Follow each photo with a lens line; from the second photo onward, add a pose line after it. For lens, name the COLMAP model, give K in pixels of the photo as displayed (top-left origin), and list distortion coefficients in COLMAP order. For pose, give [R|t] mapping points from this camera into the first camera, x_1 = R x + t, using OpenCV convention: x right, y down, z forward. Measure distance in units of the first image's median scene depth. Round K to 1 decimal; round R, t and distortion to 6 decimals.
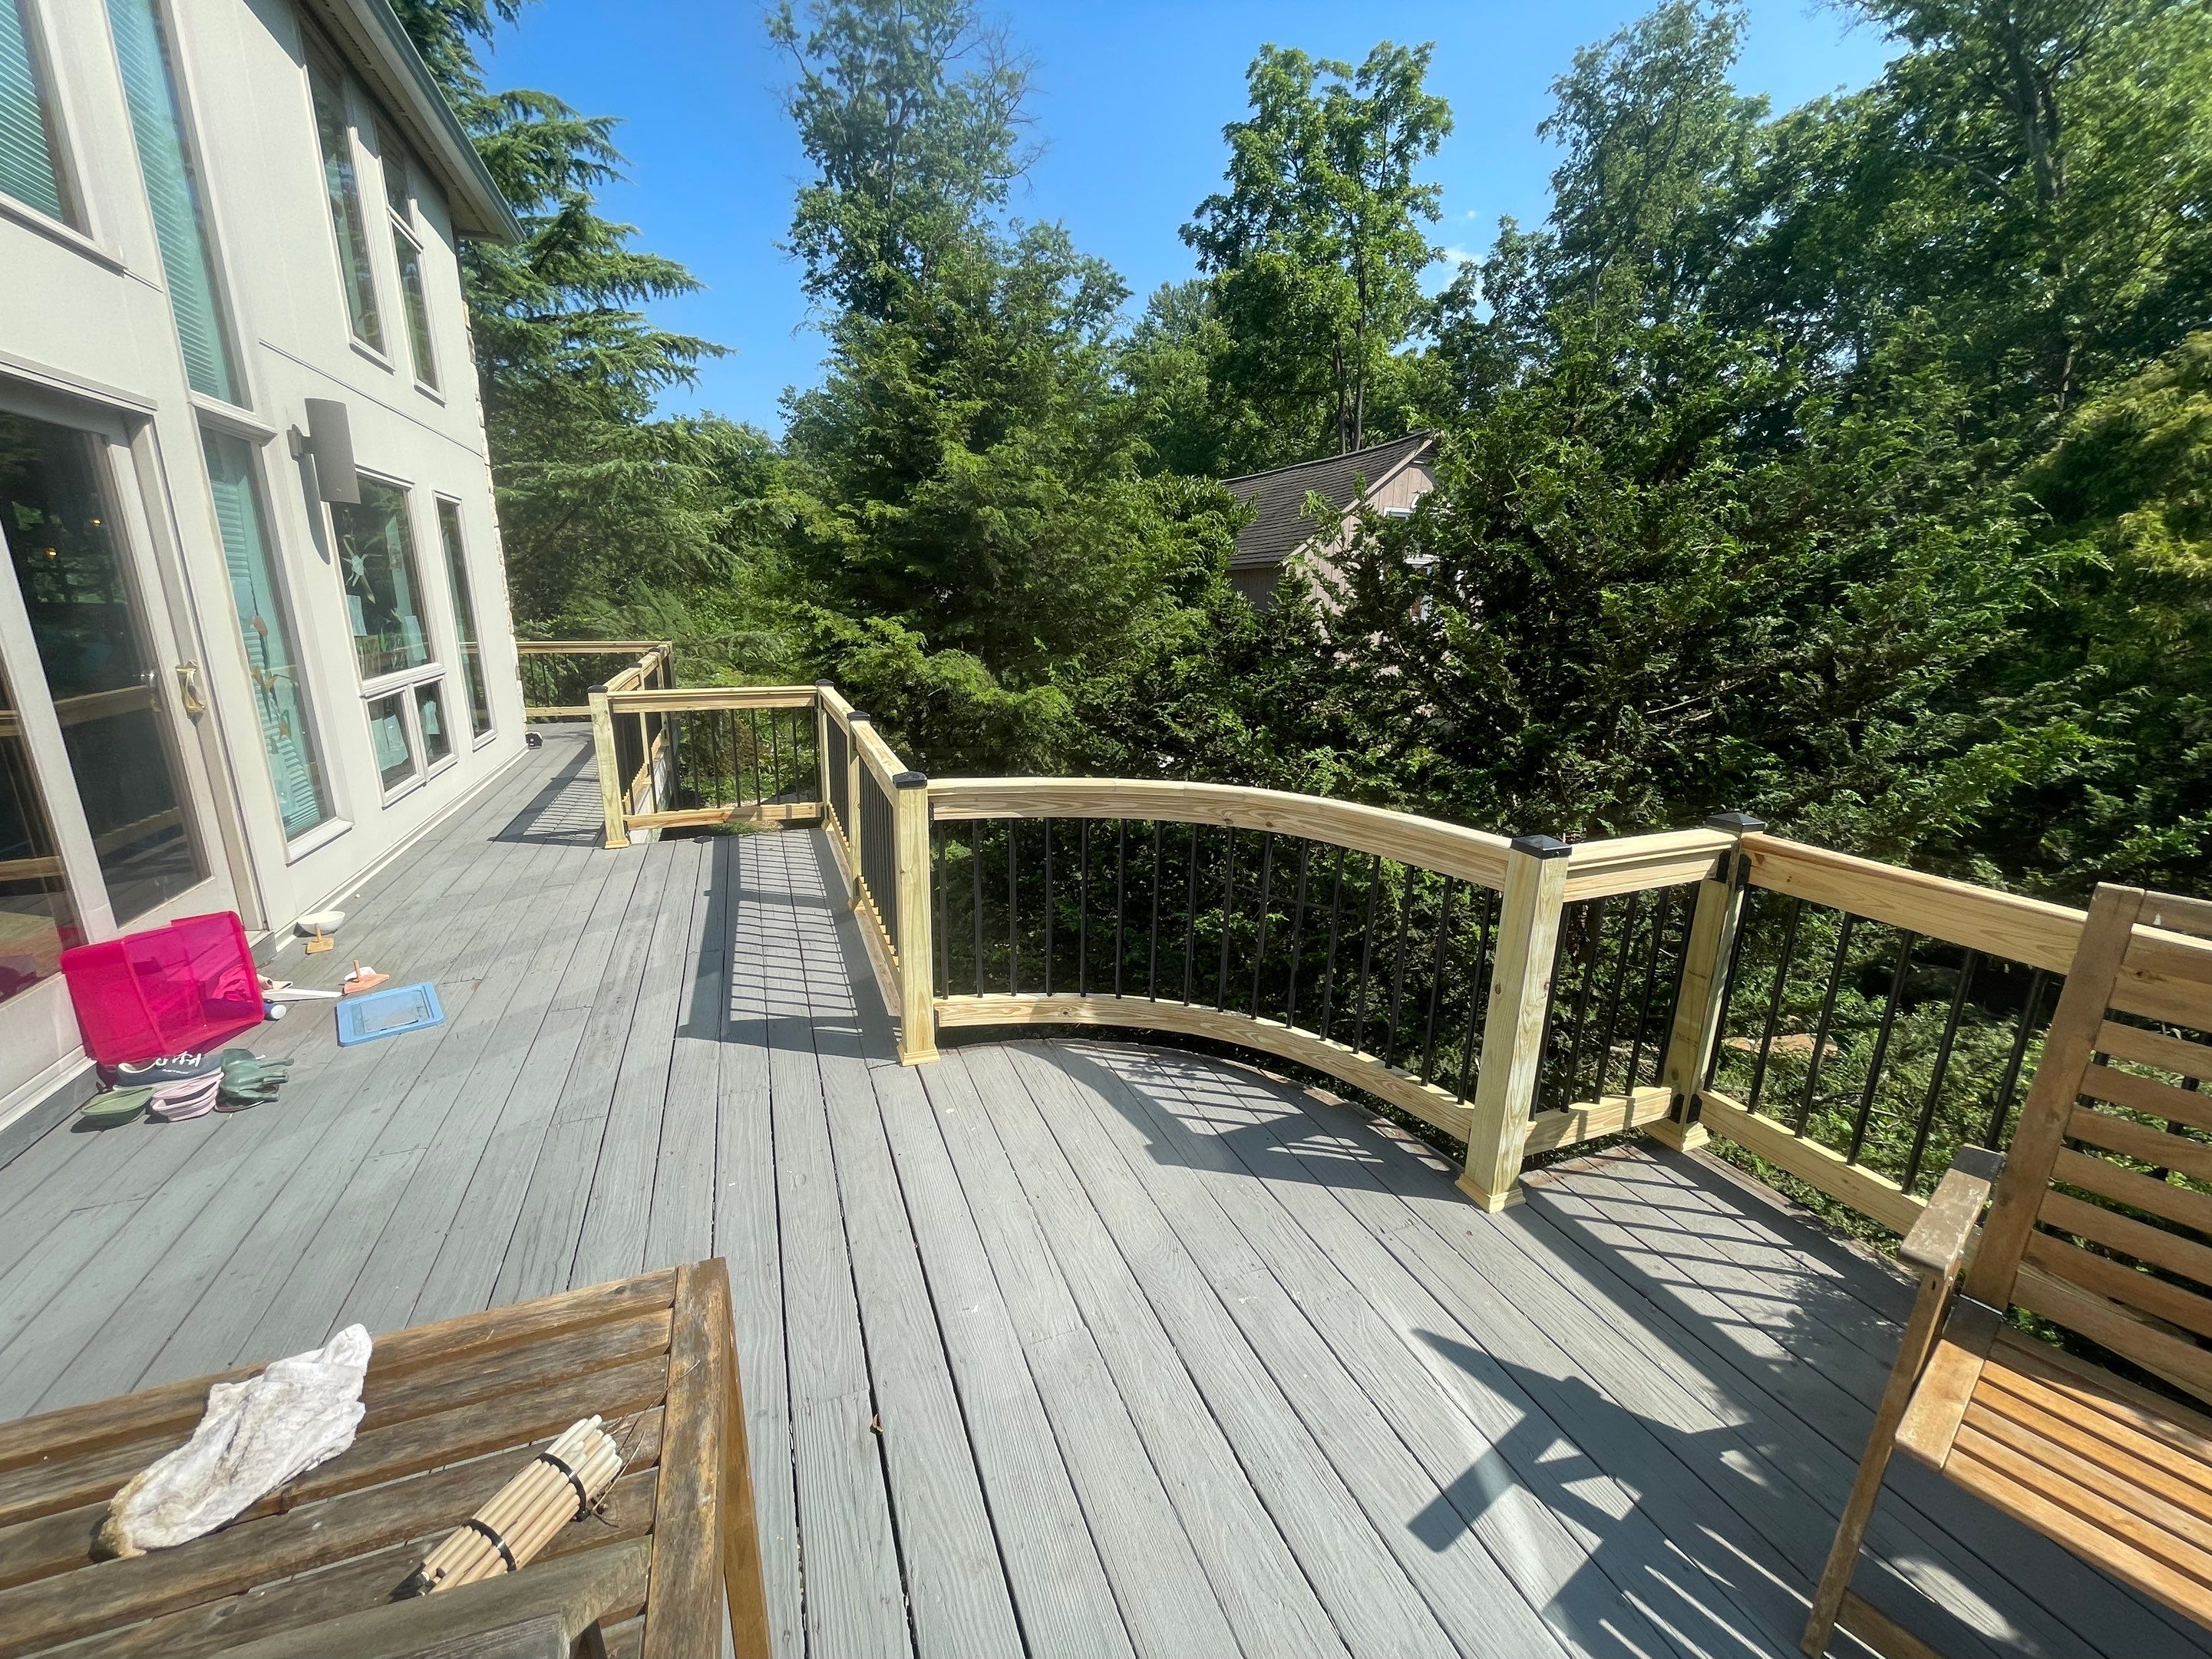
lens RADIAL K [[891.3, 0, 1105.2], [0, 891.3, 830.9], [0, 0, 1]] dist [-0.001470, -0.001330]
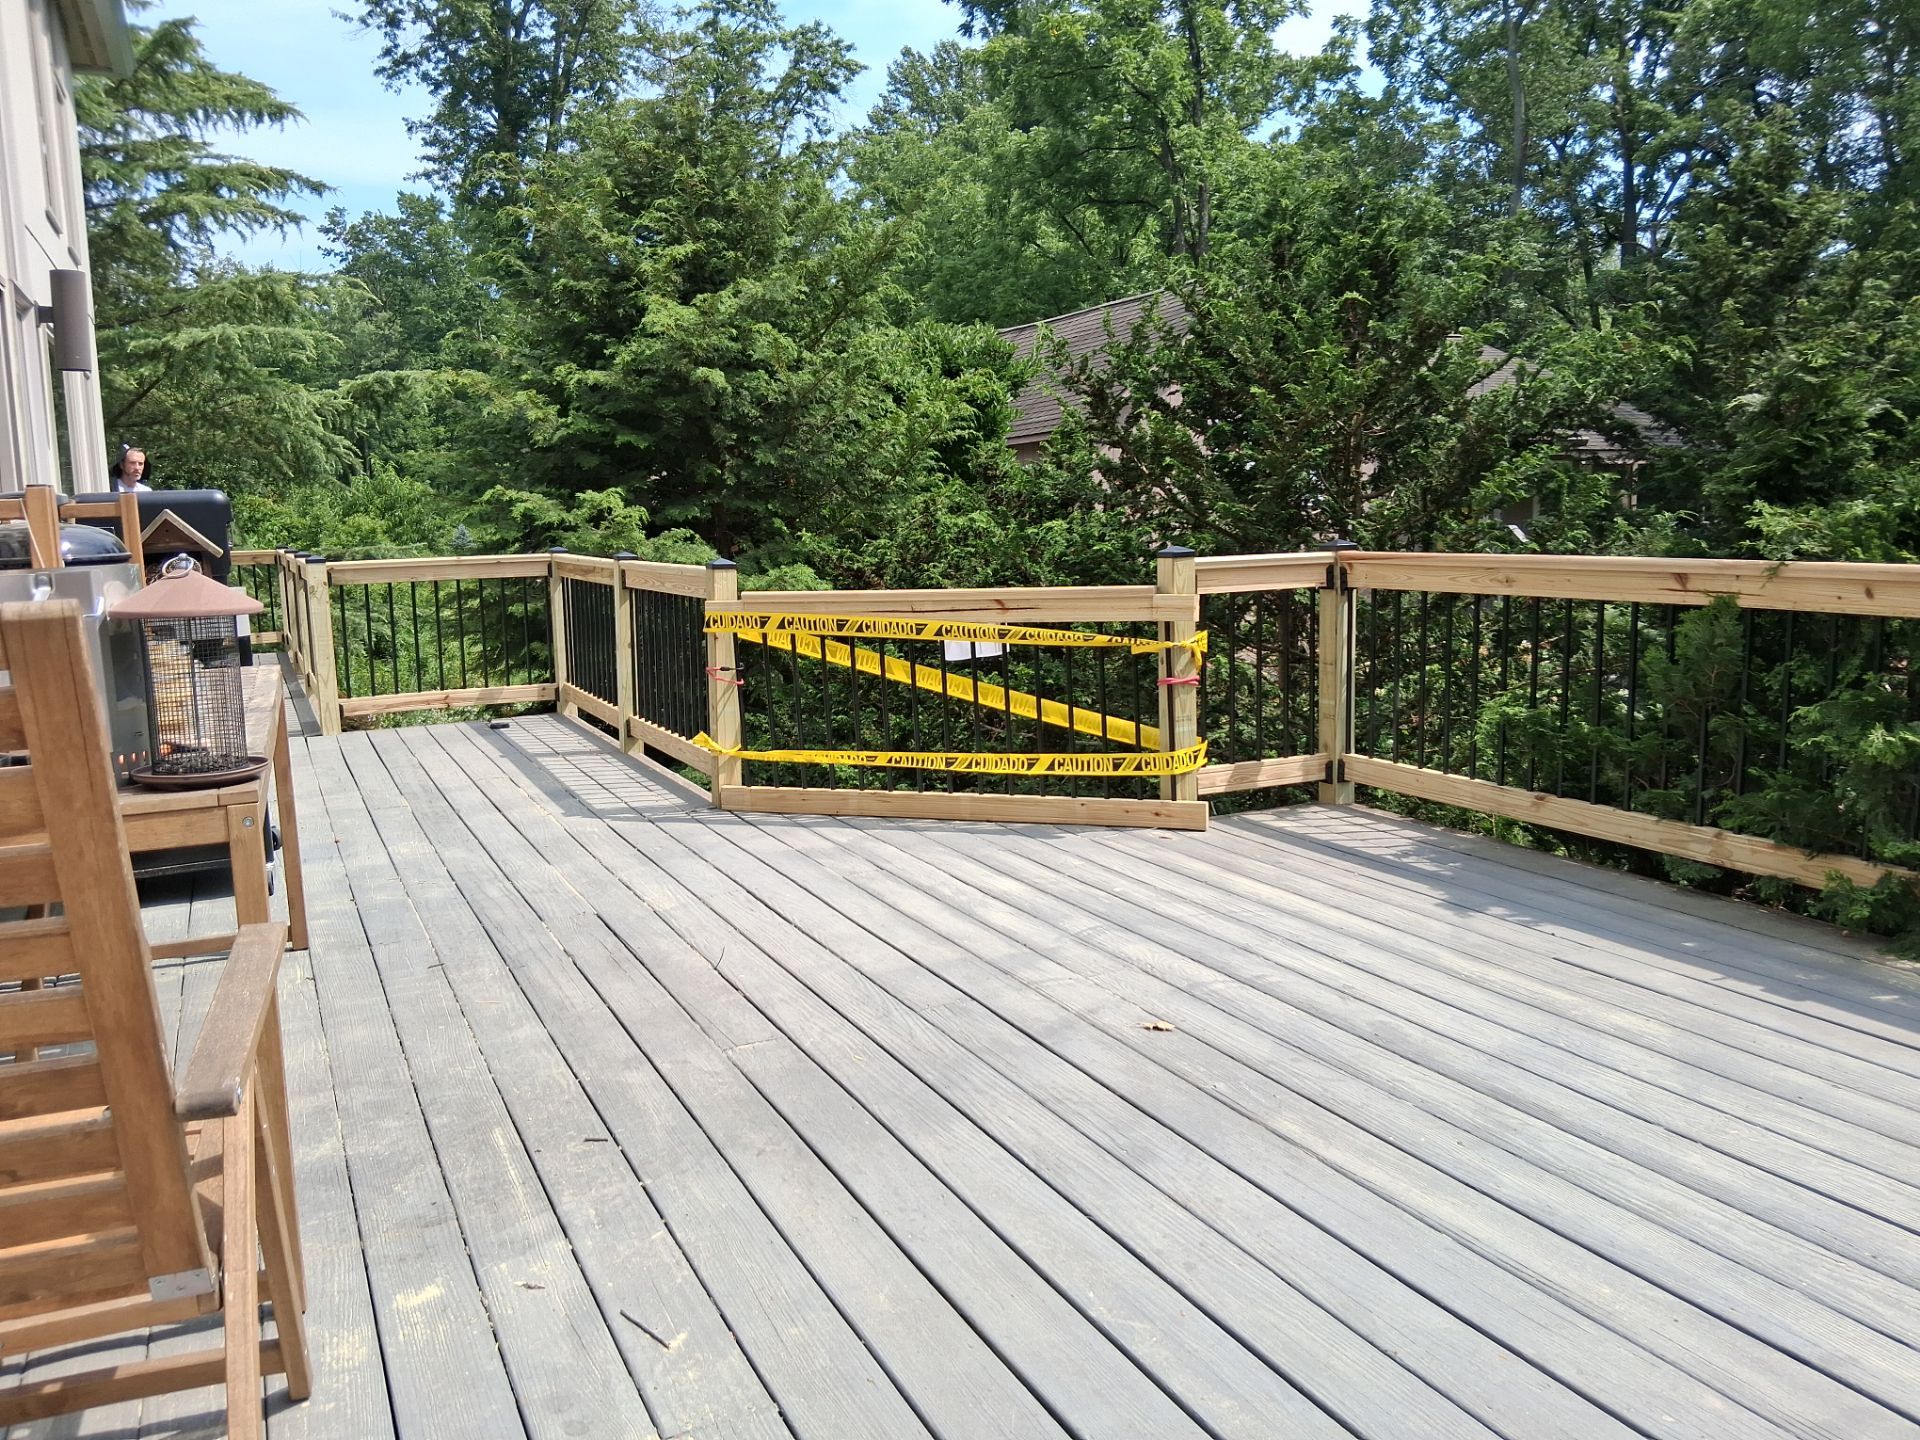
lens RADIAL K [[1459.4, 0, 951.7], [0, 1459.4, 734.6], [0, 0, 1]] dist [0.029174, -0.060719]
pose [[0.996664, -0.049288, 0.065046, -0.014717], [0.055965, 0.992877, -0.105177, 0.145251], [-0.059399, 0.108467, 0.992324, -0.352808]]
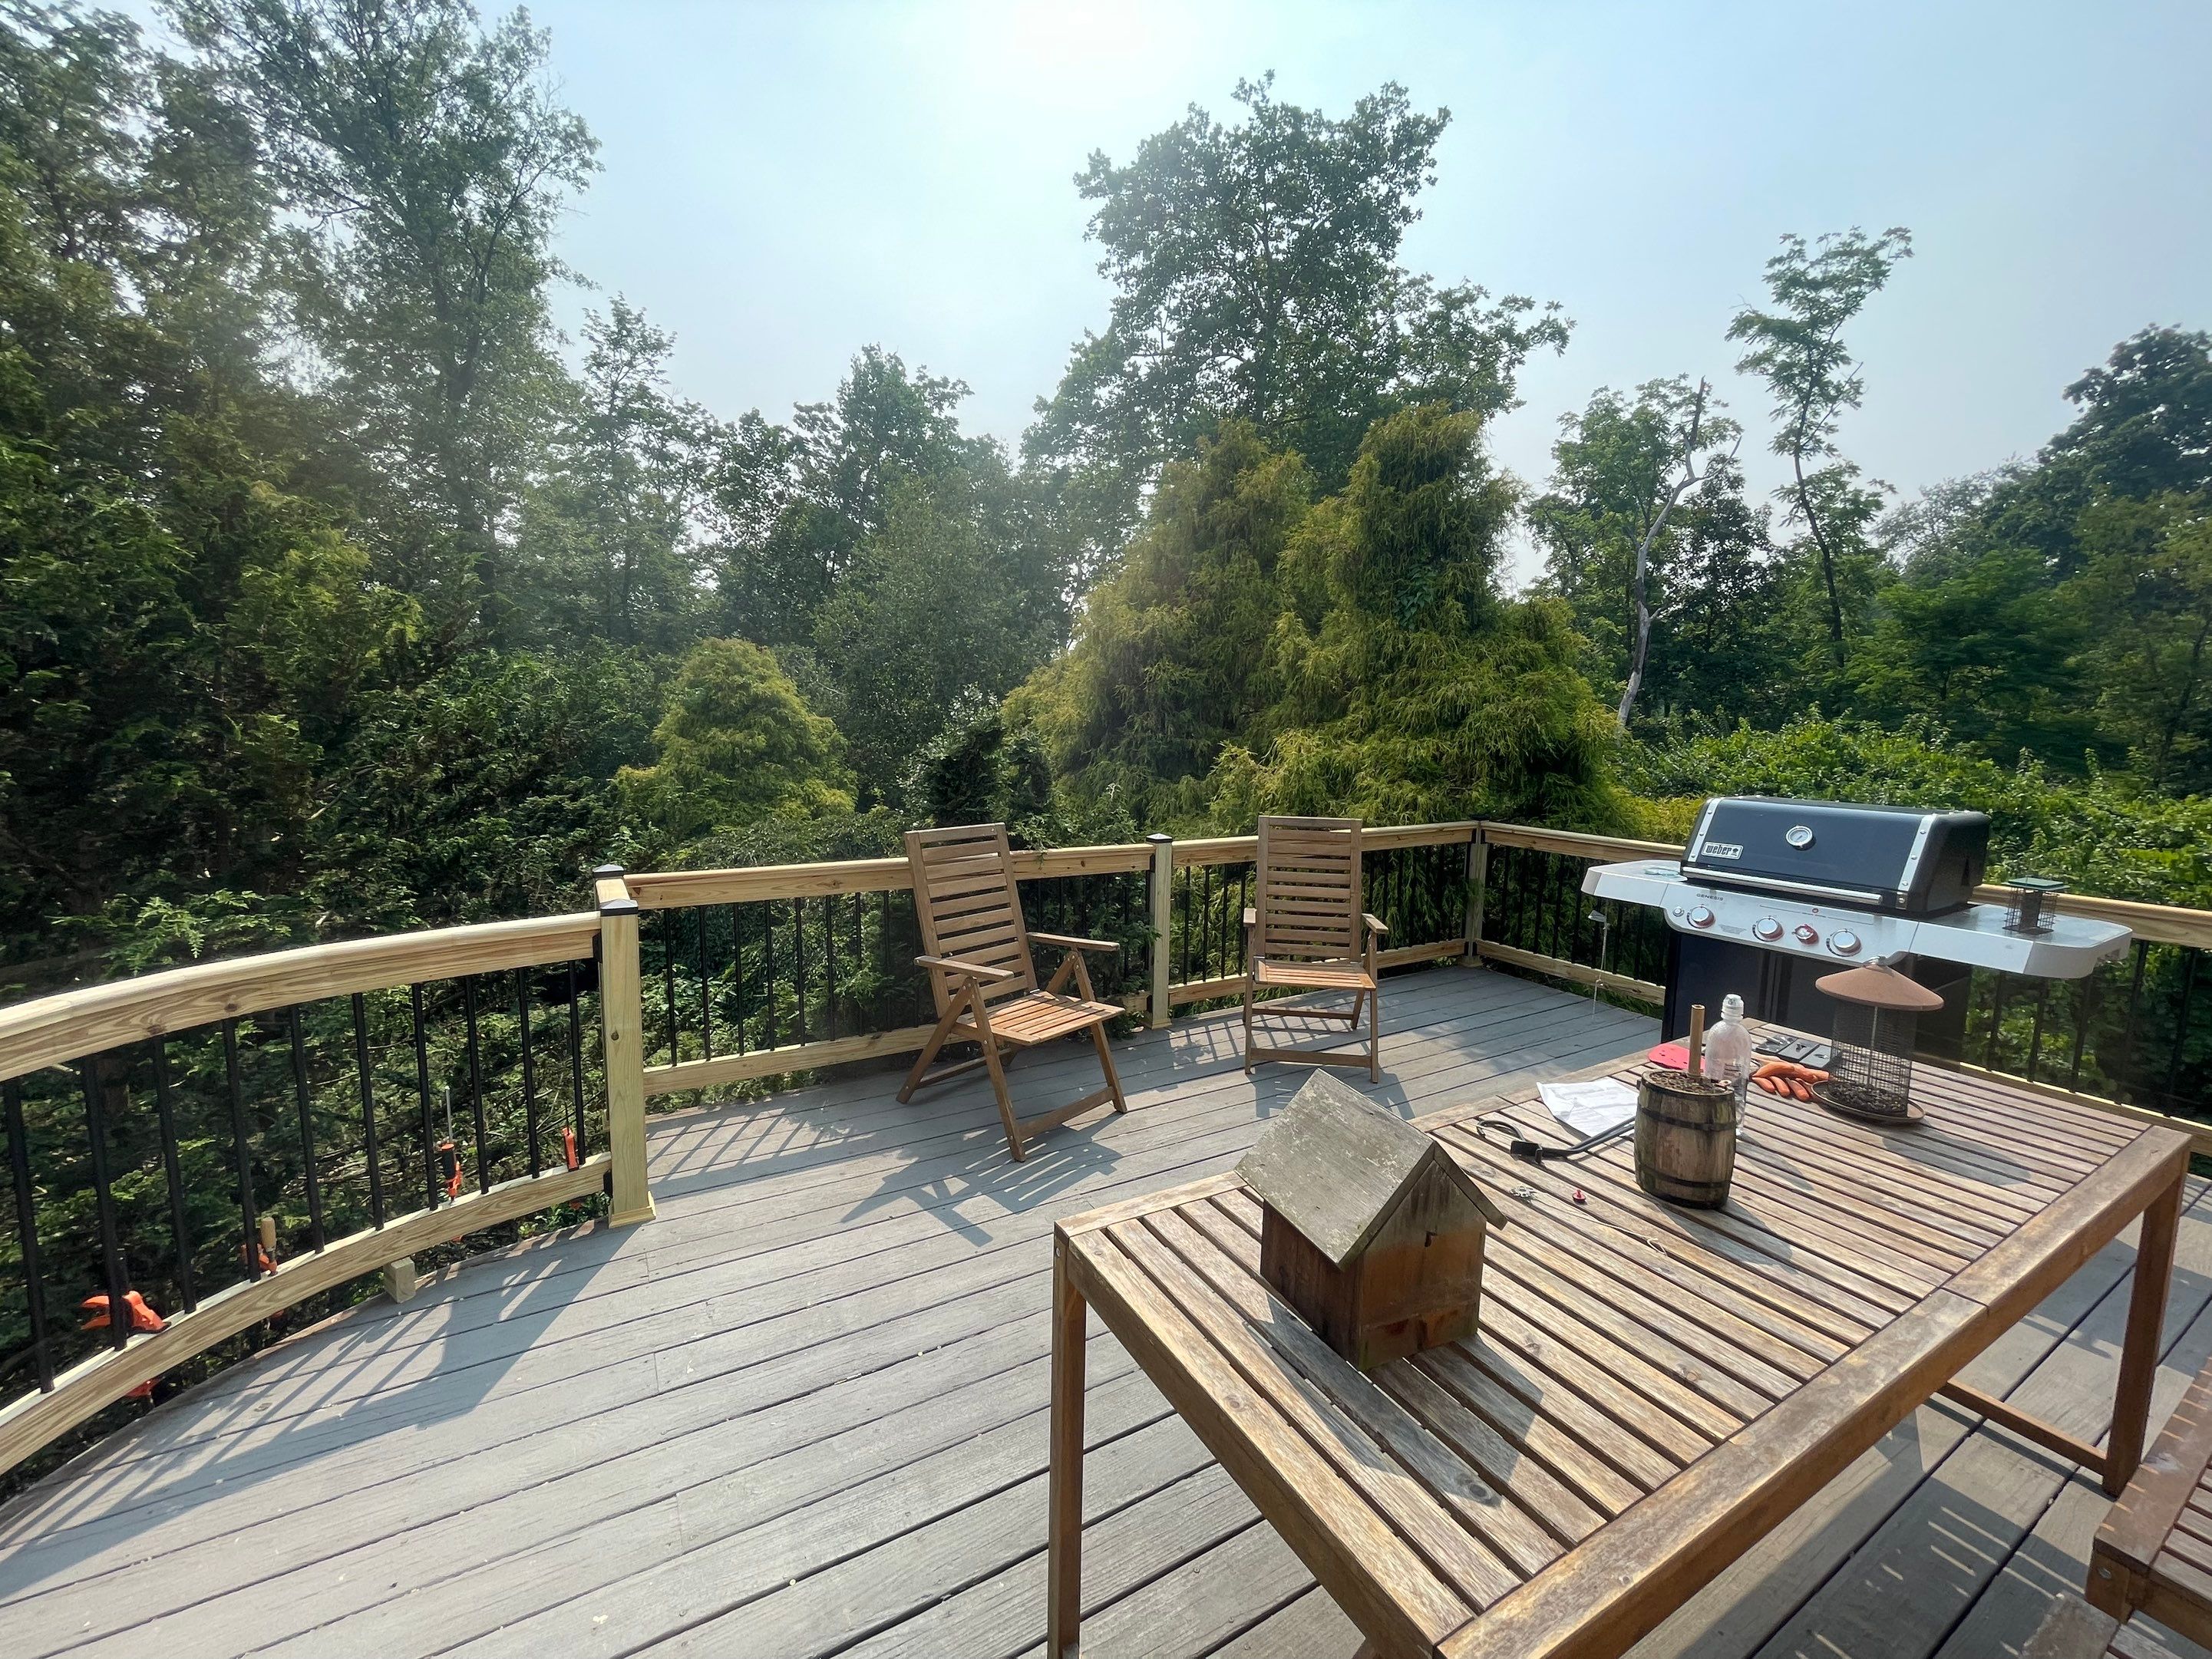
lens RADIAL K [[891.3, 0, 1110.9], [0, 891.3, 822.1], [0, 0, 1]] dist [-0.001470, -0.001330]
pose [[-0.151312, -0.127997, 0.980164, -0.224212], [0.230104, 0.959780, 0.160857, -0.037848], [-0.961331, 0.249879, -0.115774, 0.126279]]
